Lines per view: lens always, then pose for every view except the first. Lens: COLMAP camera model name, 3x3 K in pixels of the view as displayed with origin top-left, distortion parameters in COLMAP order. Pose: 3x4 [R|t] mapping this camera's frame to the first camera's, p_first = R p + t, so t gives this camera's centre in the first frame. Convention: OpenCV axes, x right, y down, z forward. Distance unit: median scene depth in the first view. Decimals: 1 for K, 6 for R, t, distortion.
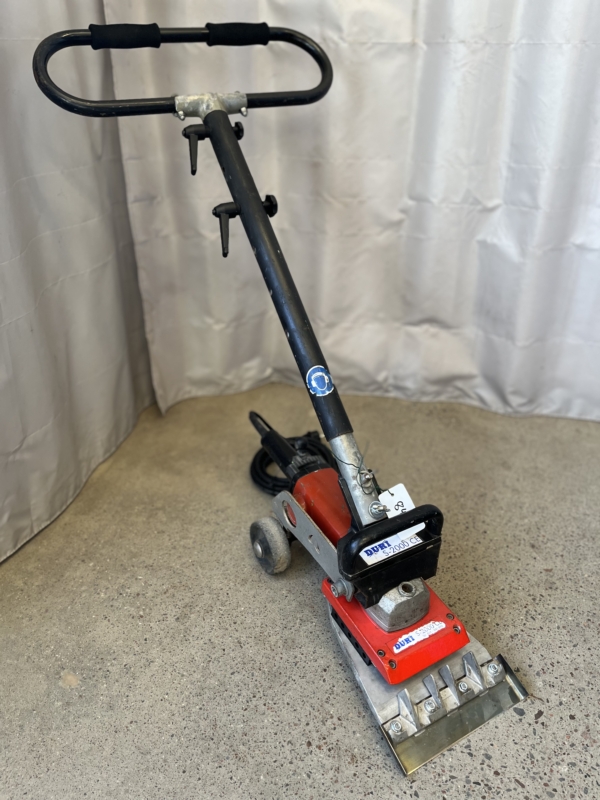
lens RADIAL K [[605.5, 0, 297.8], [0, 605.5, 402.0], [0, 0, 1]] dist [0.074633, -0.113157]
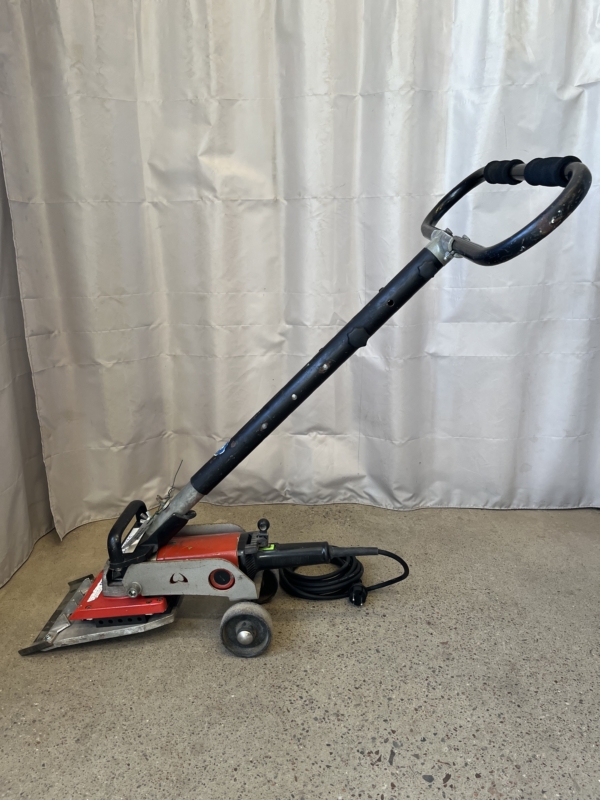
lens RADIAL K [[605.5, 0, 294.3], [0, 605.5, 396.5], [0, 0, 1]] dist [0.074633, -0.113157]
pose [[0.986412, -0.060854, 0.152605, 0.020803], [0.095324, 0.968524, -0.229944, 0.083909], [-0.133808, 0.241366, 0.961165, -0.080183]]
